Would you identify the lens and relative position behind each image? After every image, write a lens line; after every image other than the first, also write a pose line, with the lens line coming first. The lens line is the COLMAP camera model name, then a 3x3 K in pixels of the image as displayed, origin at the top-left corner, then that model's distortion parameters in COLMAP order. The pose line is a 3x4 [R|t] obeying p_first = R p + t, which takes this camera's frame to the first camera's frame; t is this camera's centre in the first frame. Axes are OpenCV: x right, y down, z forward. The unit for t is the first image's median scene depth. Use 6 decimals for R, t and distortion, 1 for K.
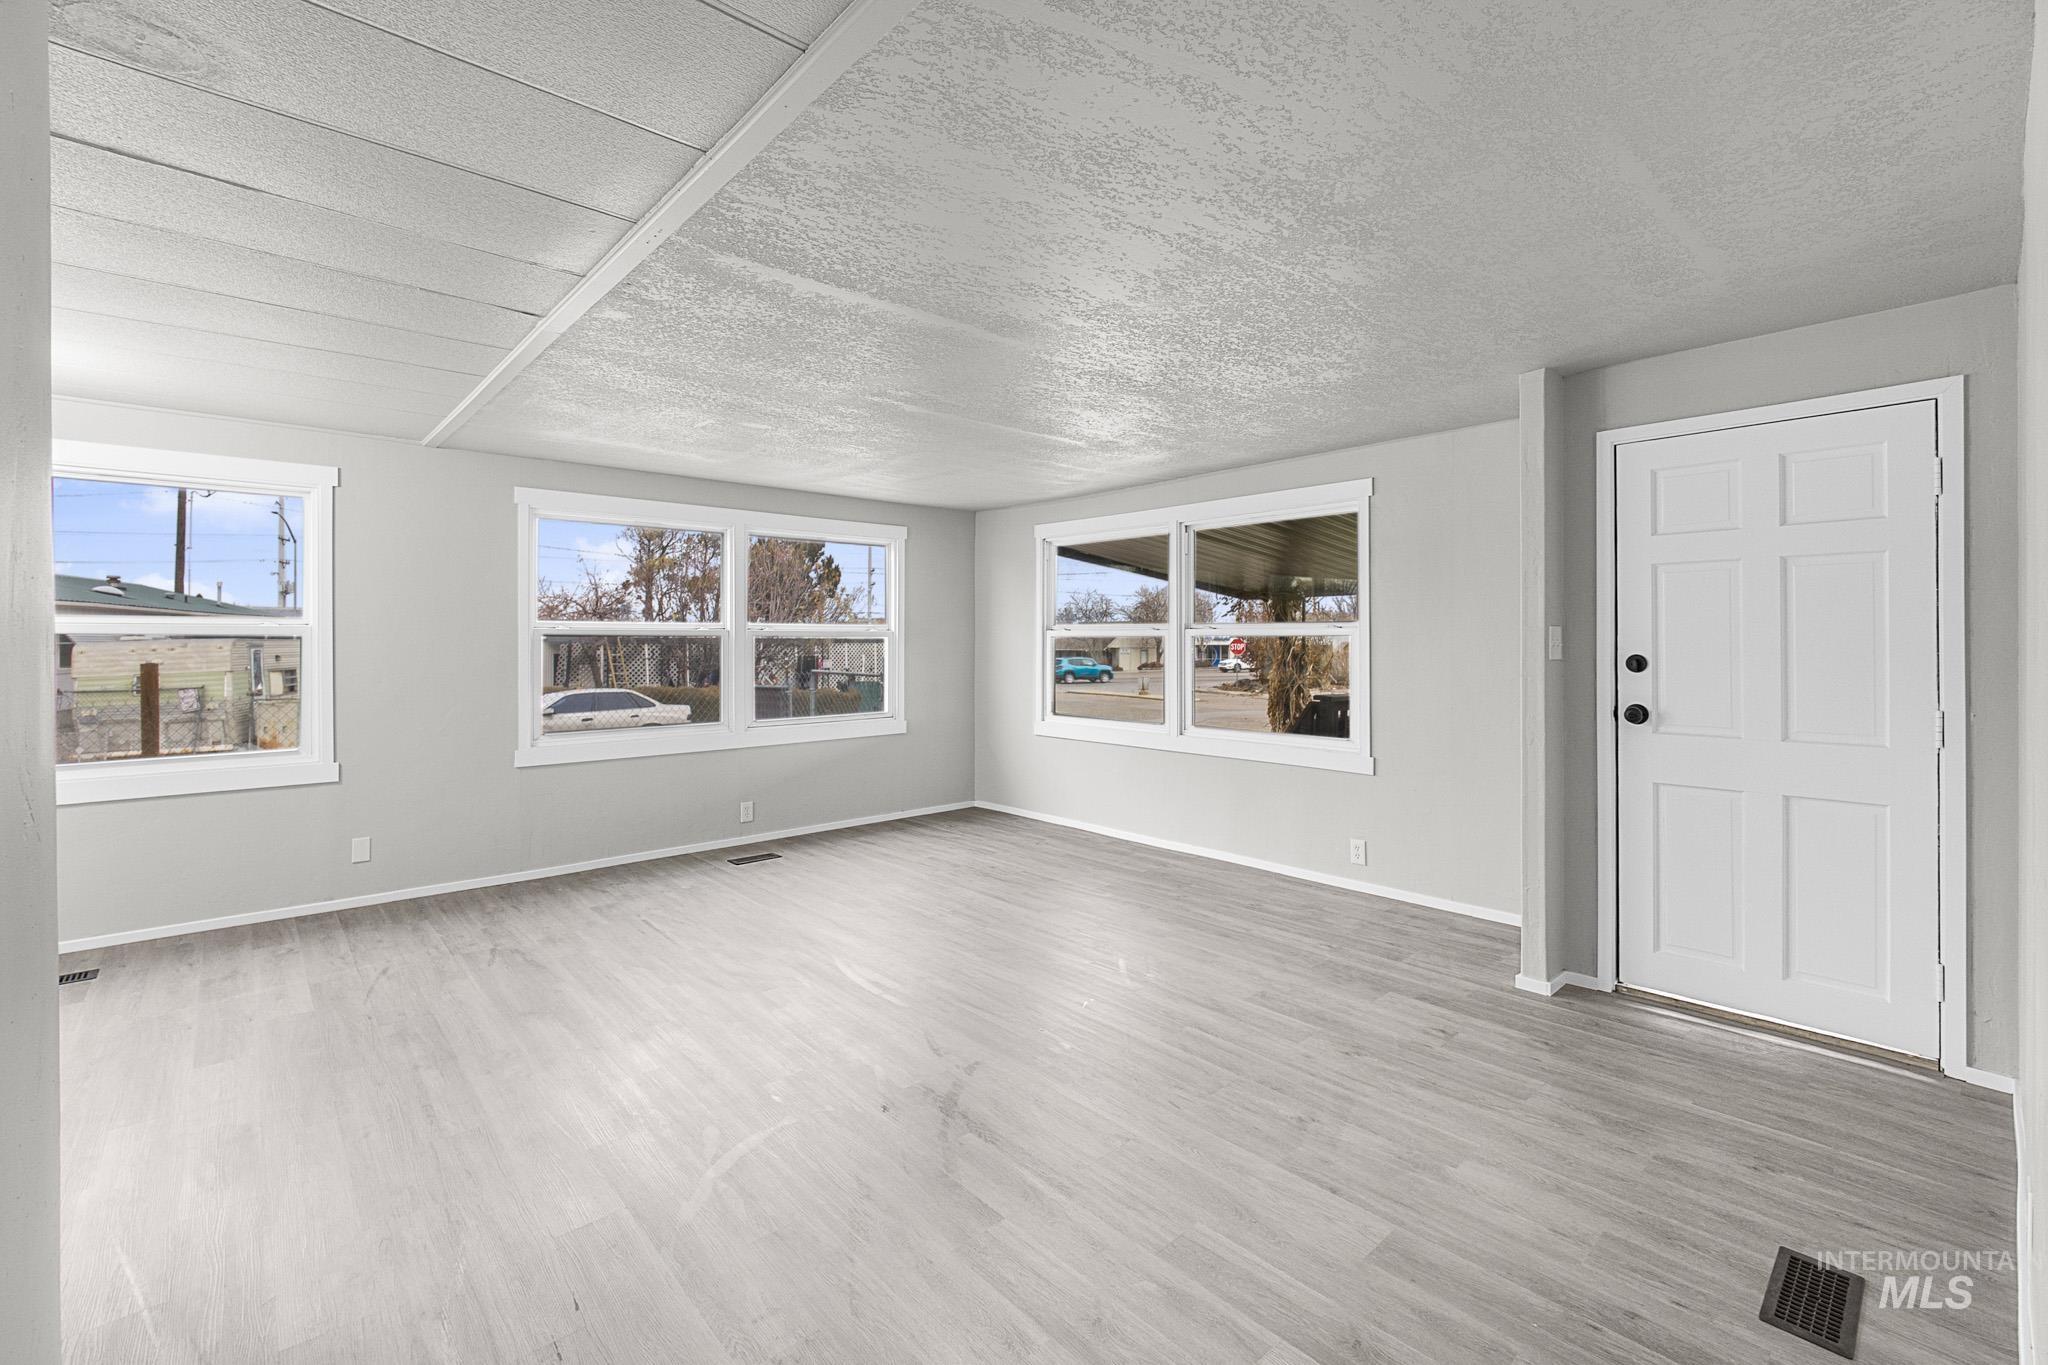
lens RADIAL K [[877.5, 0, 1028.3], [0, 877.5, 633.3], [0, 0, 1]] dist [-0.000204, -0.000116]
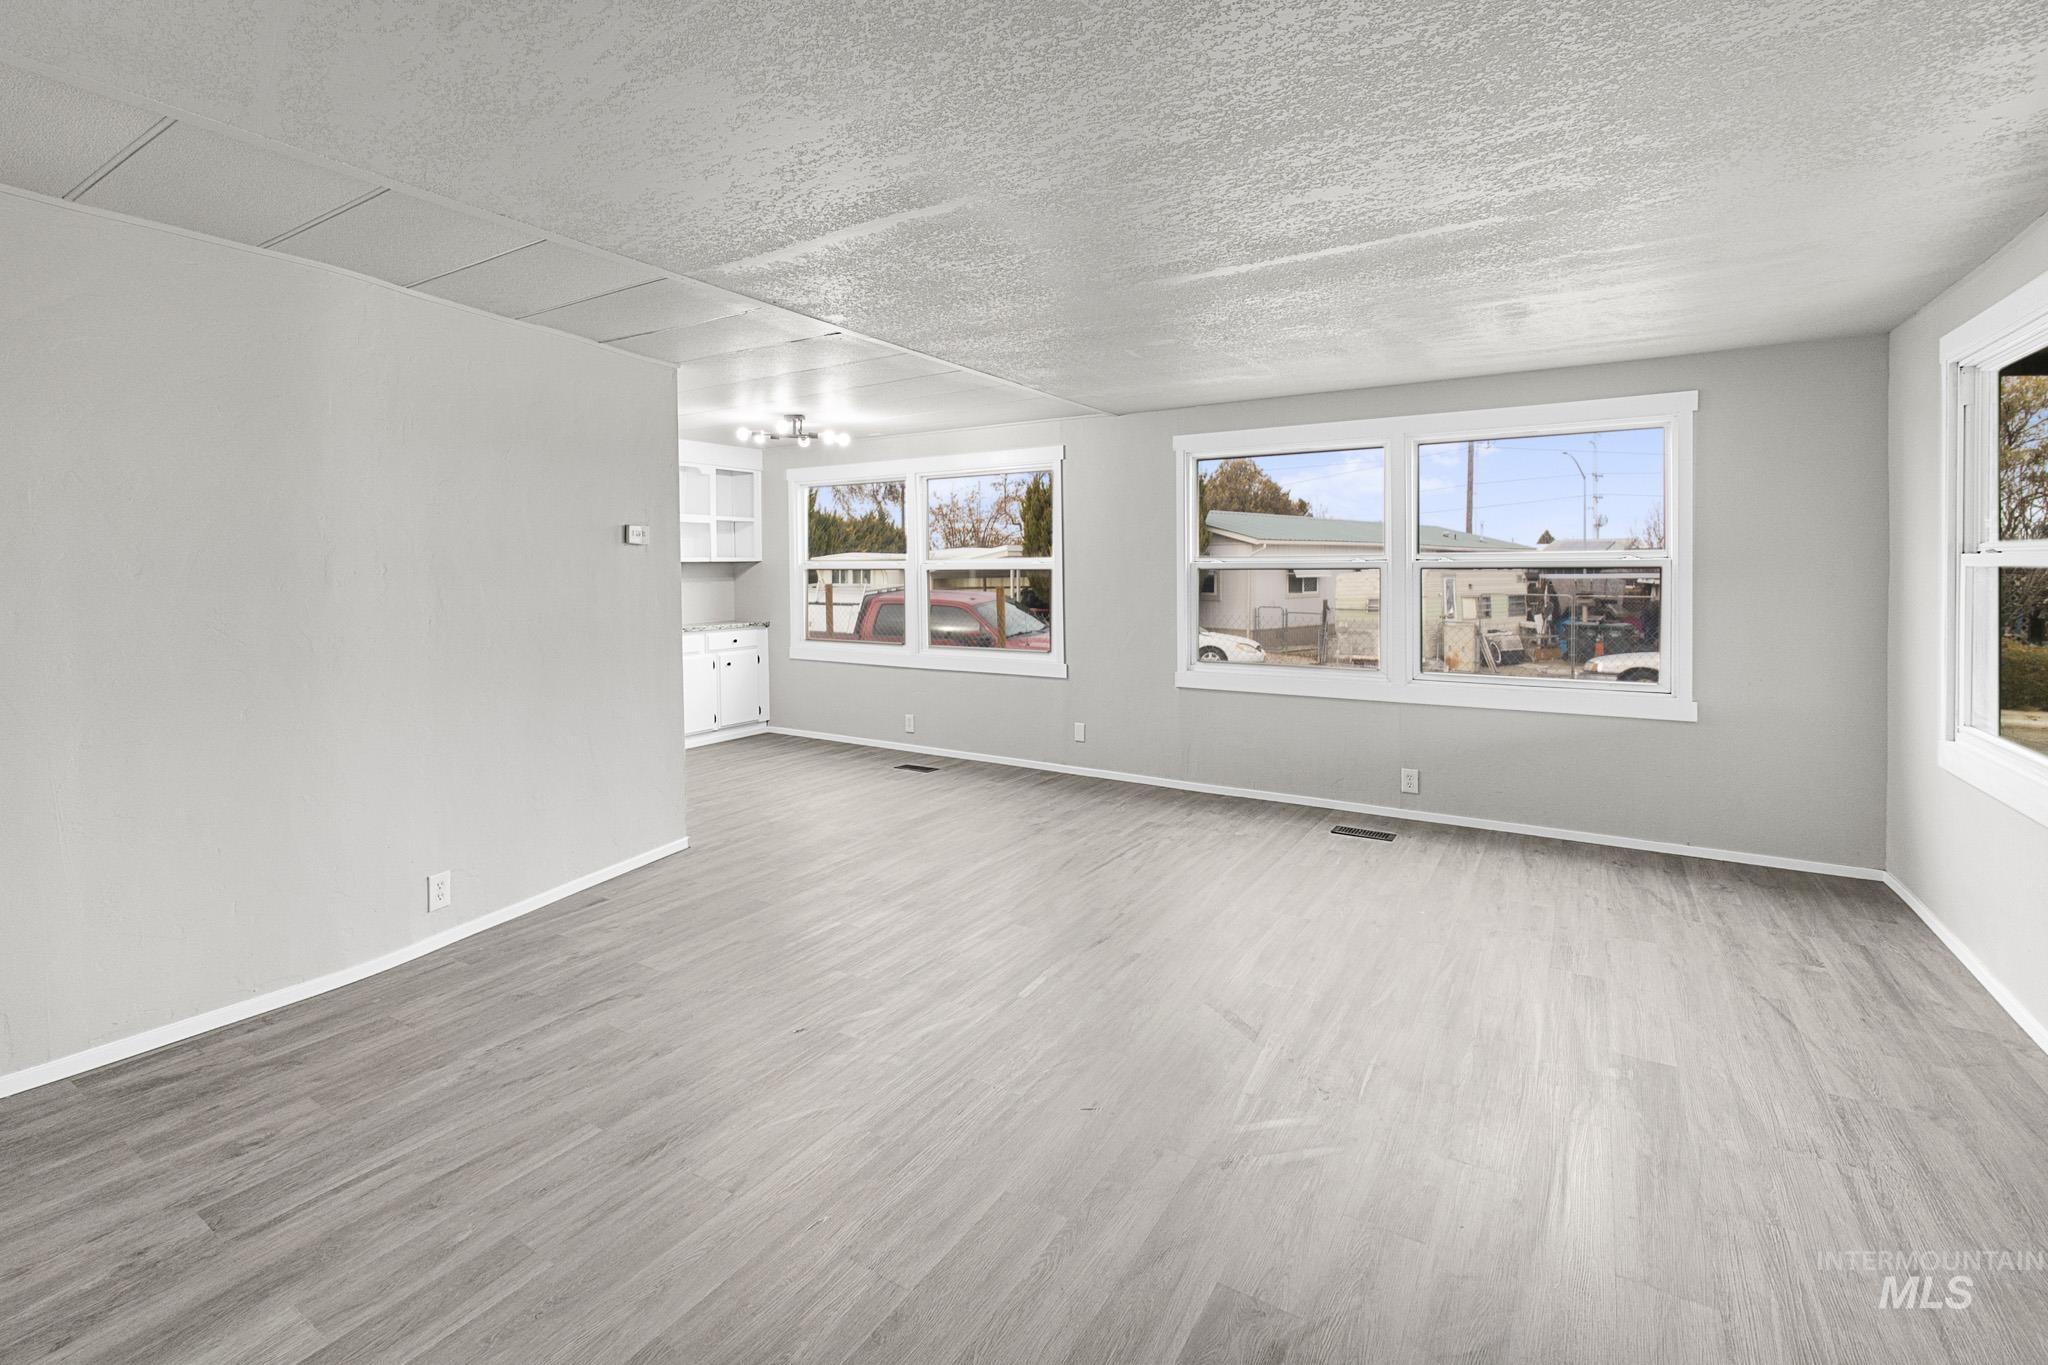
lens RADIAL K [[908.4, 0, 1026.6], [0, 908.4, 583.7], [0, 0, 1]] dist [-0.001733, -0.000145]
pose [[0.269966, 0.012798, -0.962785, 0.471037], [0.009934, 0.999821, 0.016076, 0.000317], [0.962819, -0.013905, 0.269790, 0.494079]]
